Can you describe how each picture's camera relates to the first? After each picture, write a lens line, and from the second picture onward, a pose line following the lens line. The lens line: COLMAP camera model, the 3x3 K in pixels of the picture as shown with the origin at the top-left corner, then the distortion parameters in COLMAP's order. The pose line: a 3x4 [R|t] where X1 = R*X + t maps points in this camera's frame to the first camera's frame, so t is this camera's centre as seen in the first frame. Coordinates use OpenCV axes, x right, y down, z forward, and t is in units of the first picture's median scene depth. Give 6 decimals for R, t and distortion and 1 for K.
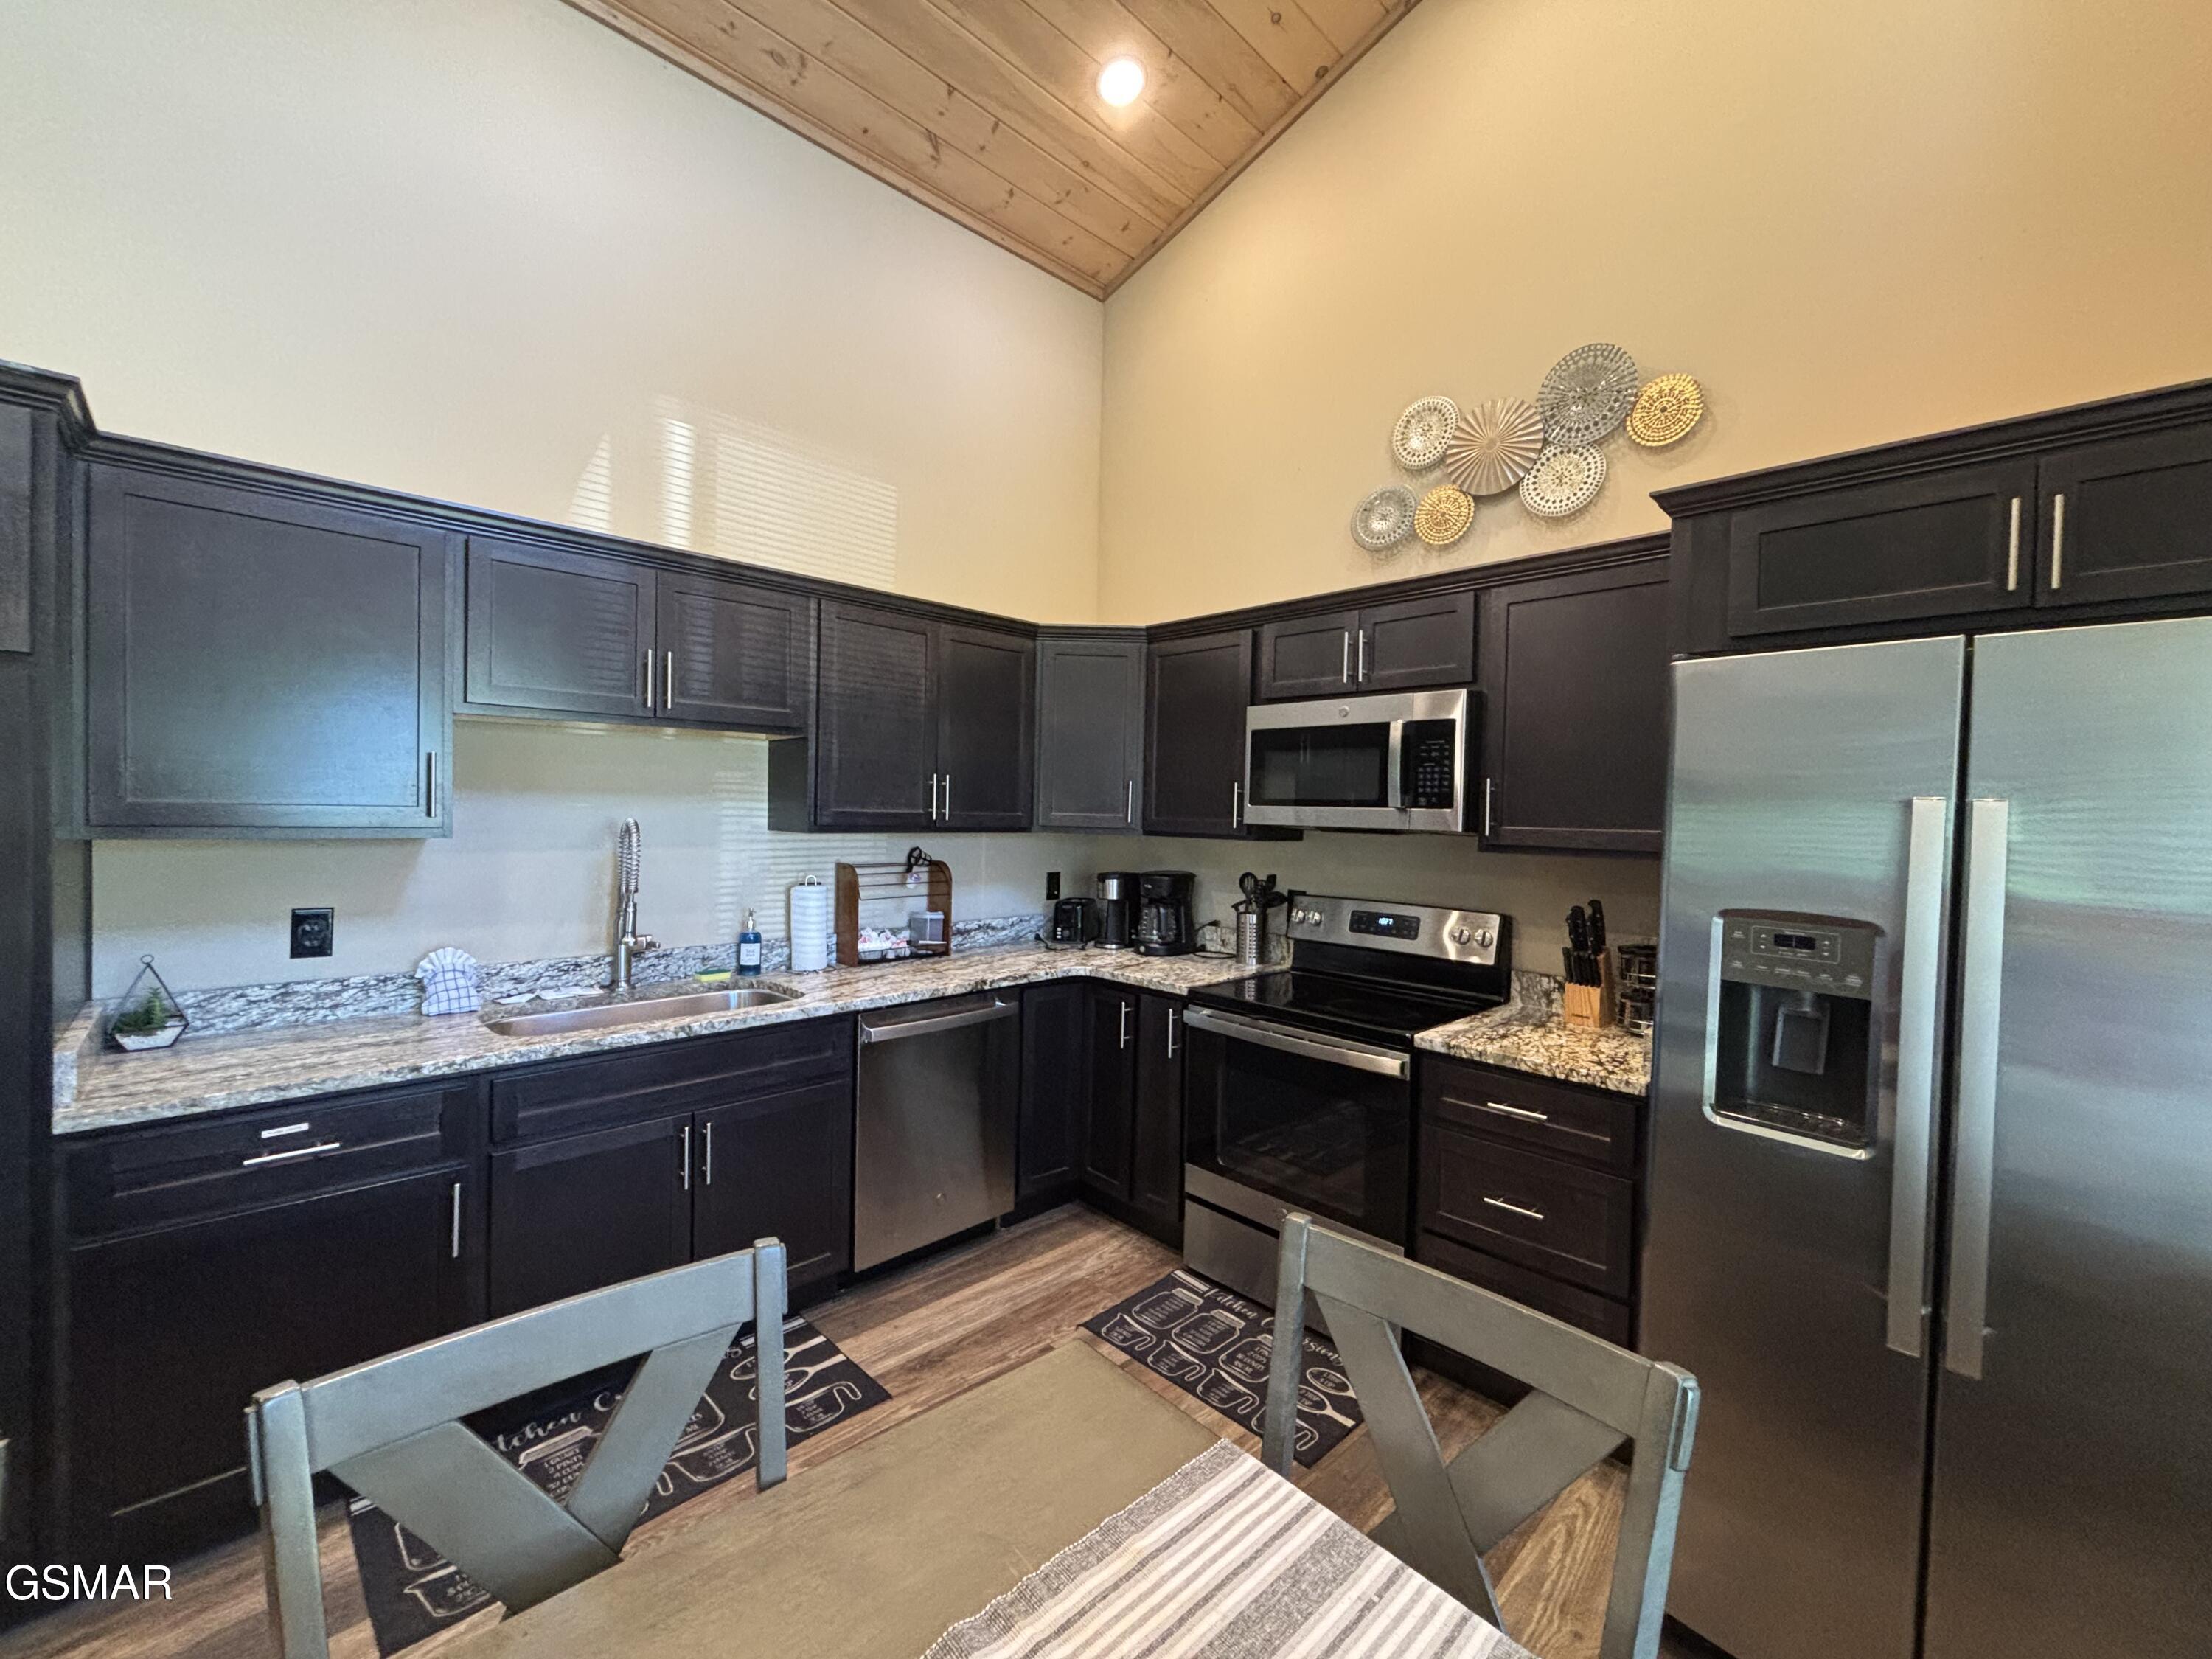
lens RADIAL K [[899.0, 0, 1105.4], [0, 899.0, 823.9], [0, 0, 1]] dist [-0.007879, 0.011011]
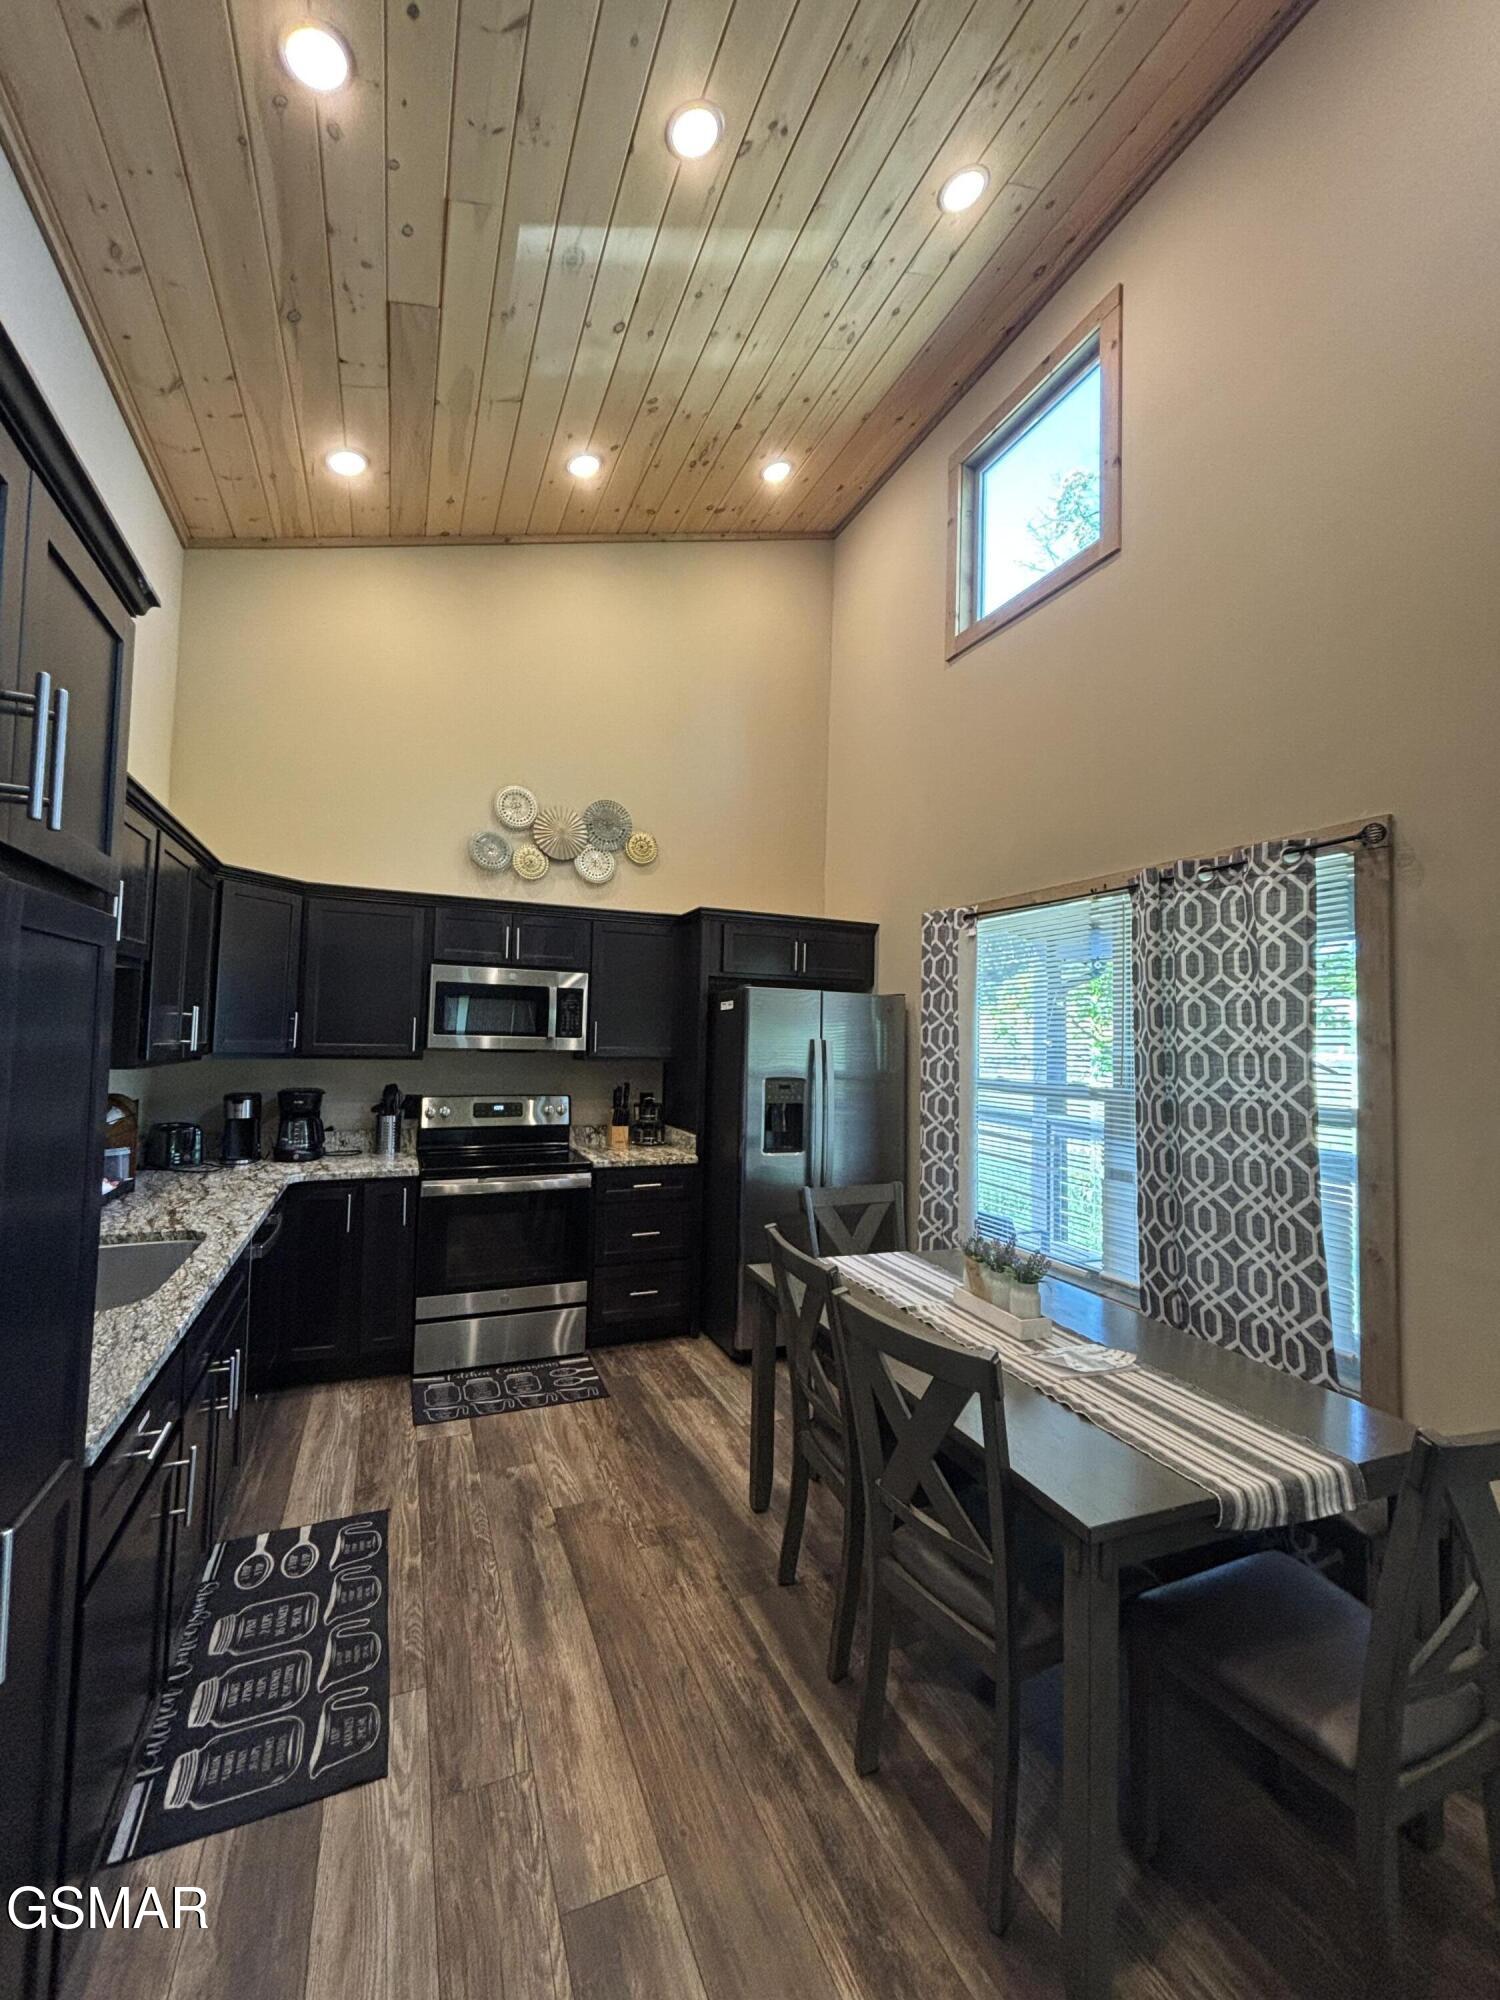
lens RADIAL K [[814.0, 0, 745.9], [0, 814.0, 1002.7], [0, 0, 1]] dist [0.012100, -0.003887]
pose [[0.356738, 0.026542, 0.933827, -0.906910], [0.001884, 0.999574, -0.029130, -0.034887], [-0.934203, 0.012151, 0.356536, 0.082832]]
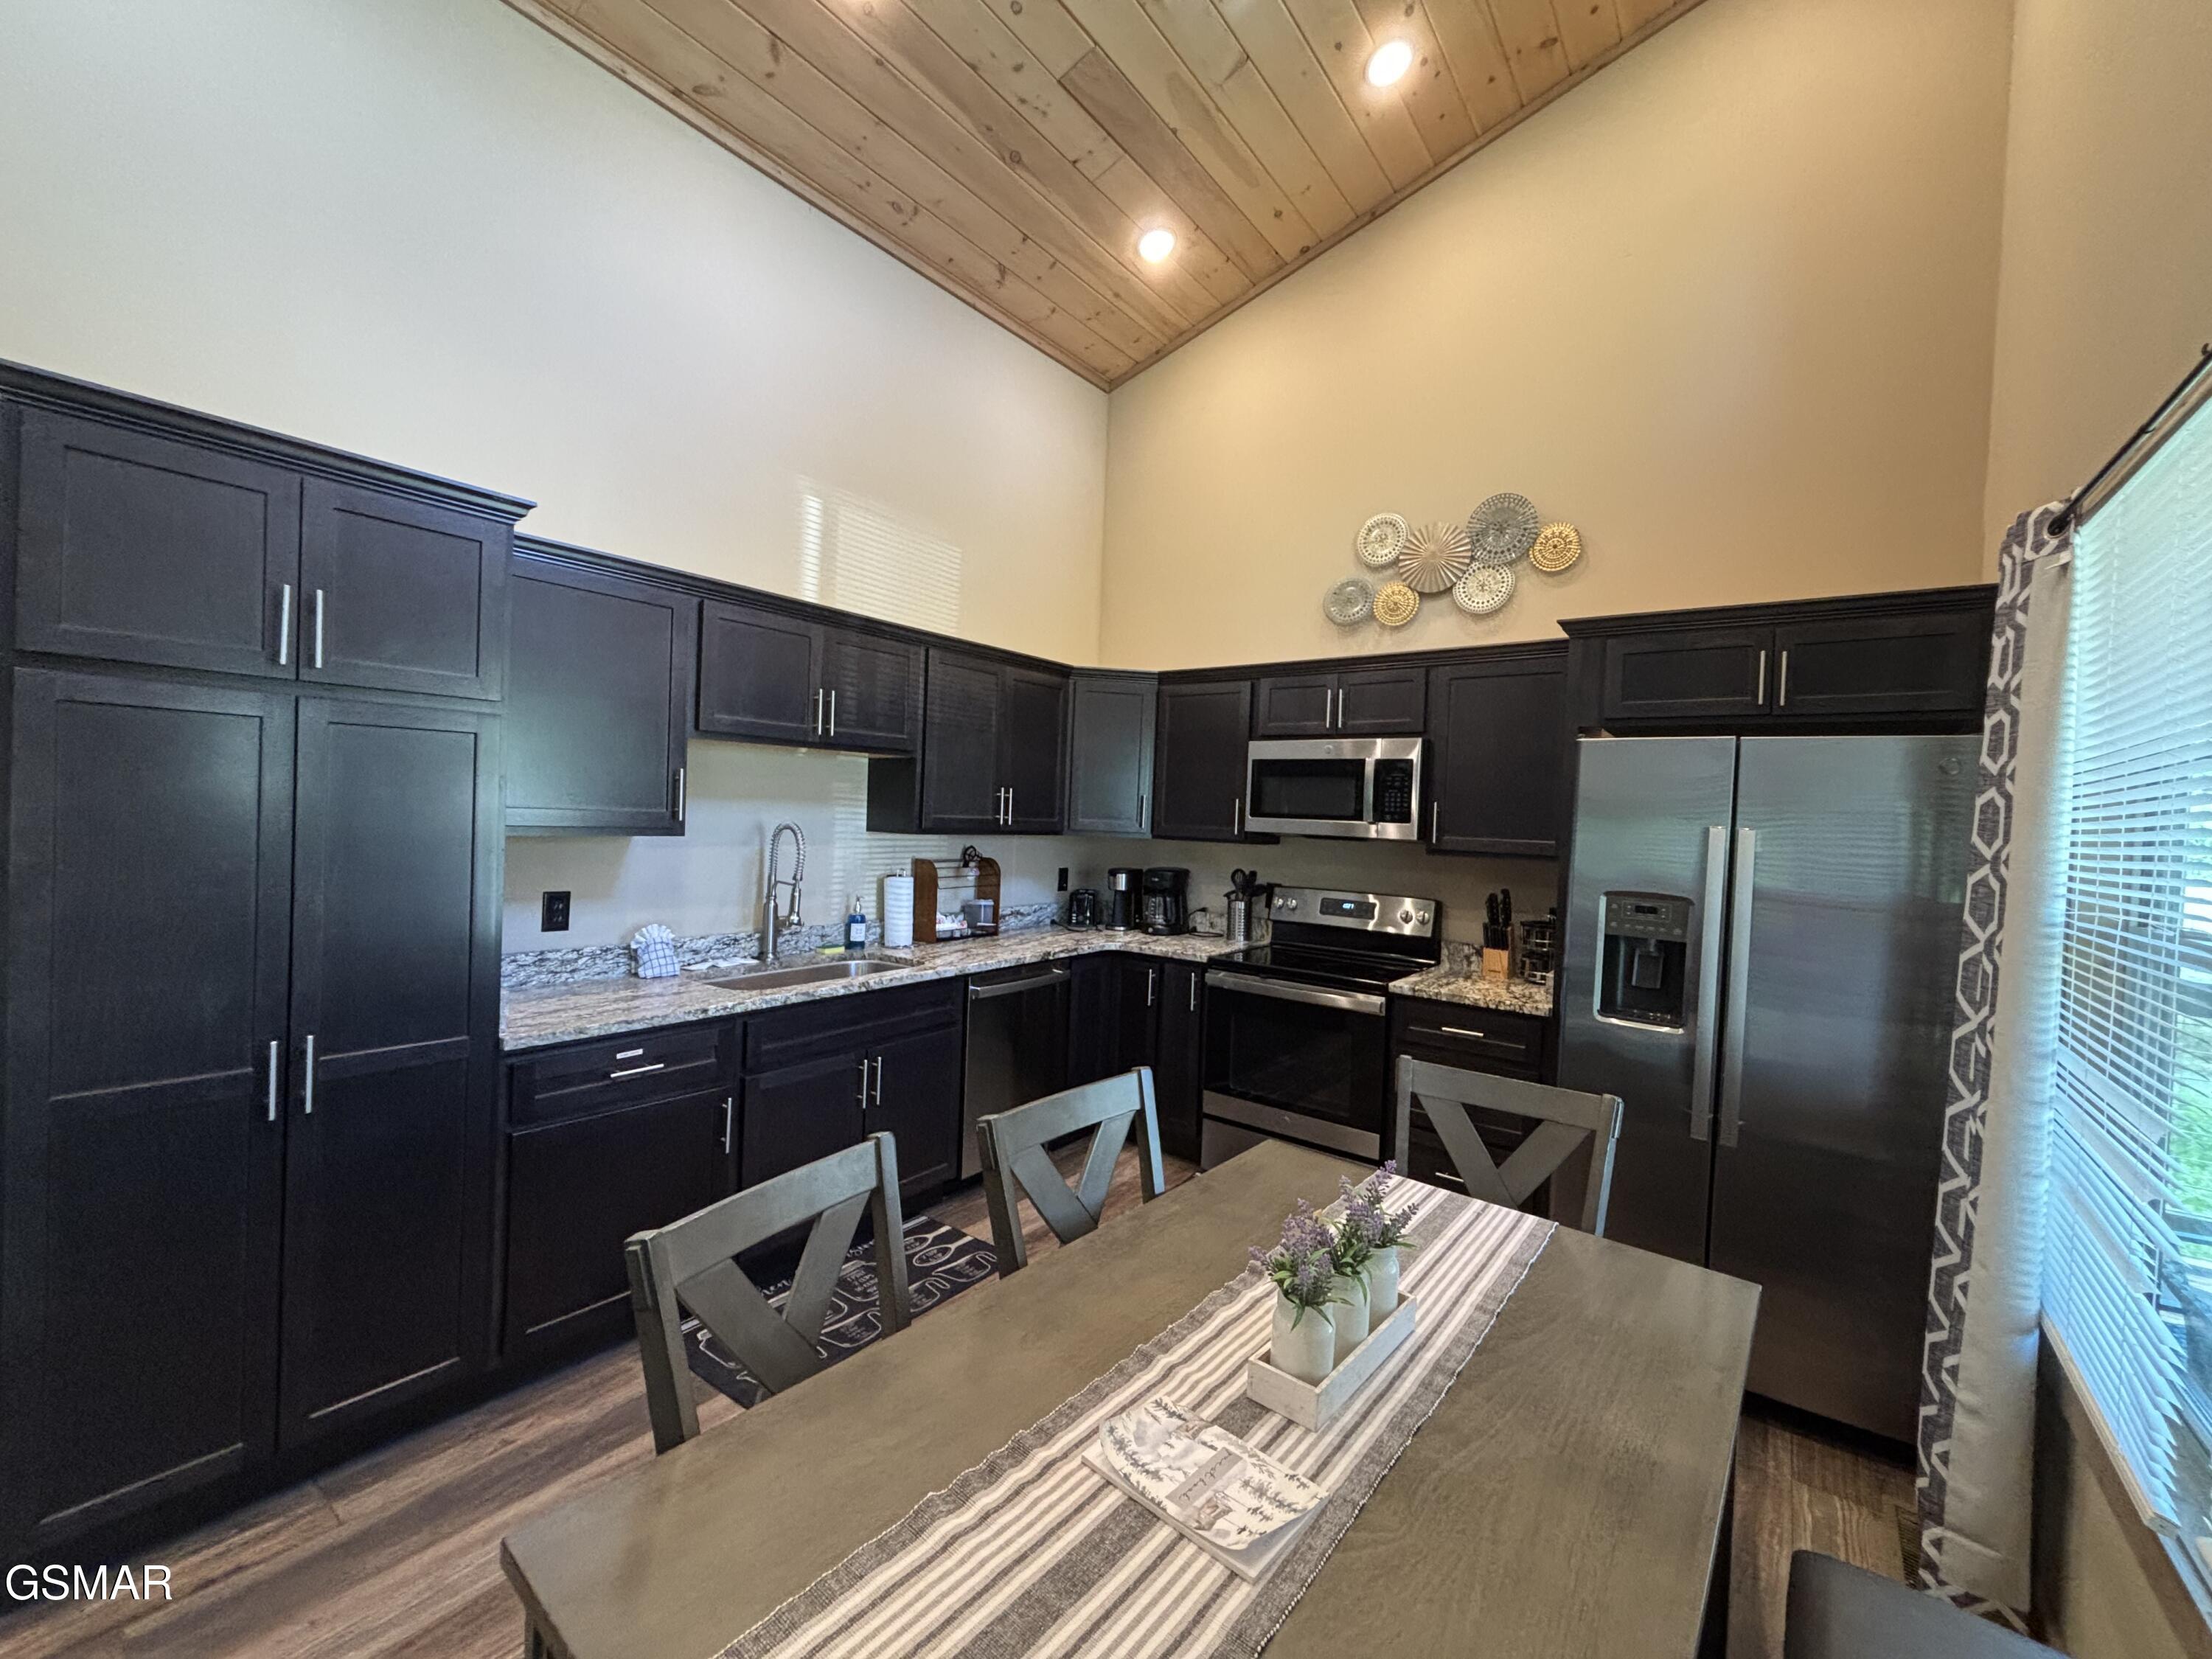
lens RADIAL K [[900.3, 0, 1103.2], [0, 900.3, 823.9], [0, 0, 1]] dist [0.012100, -0.003887]
pose [[0.988443, 0.014239, 0.150925, -0.257406], [-0.014431, 0.999896, 0.000179, -0.008409], [-0.150907, -0.002355, 0.988545, -0.270572]]
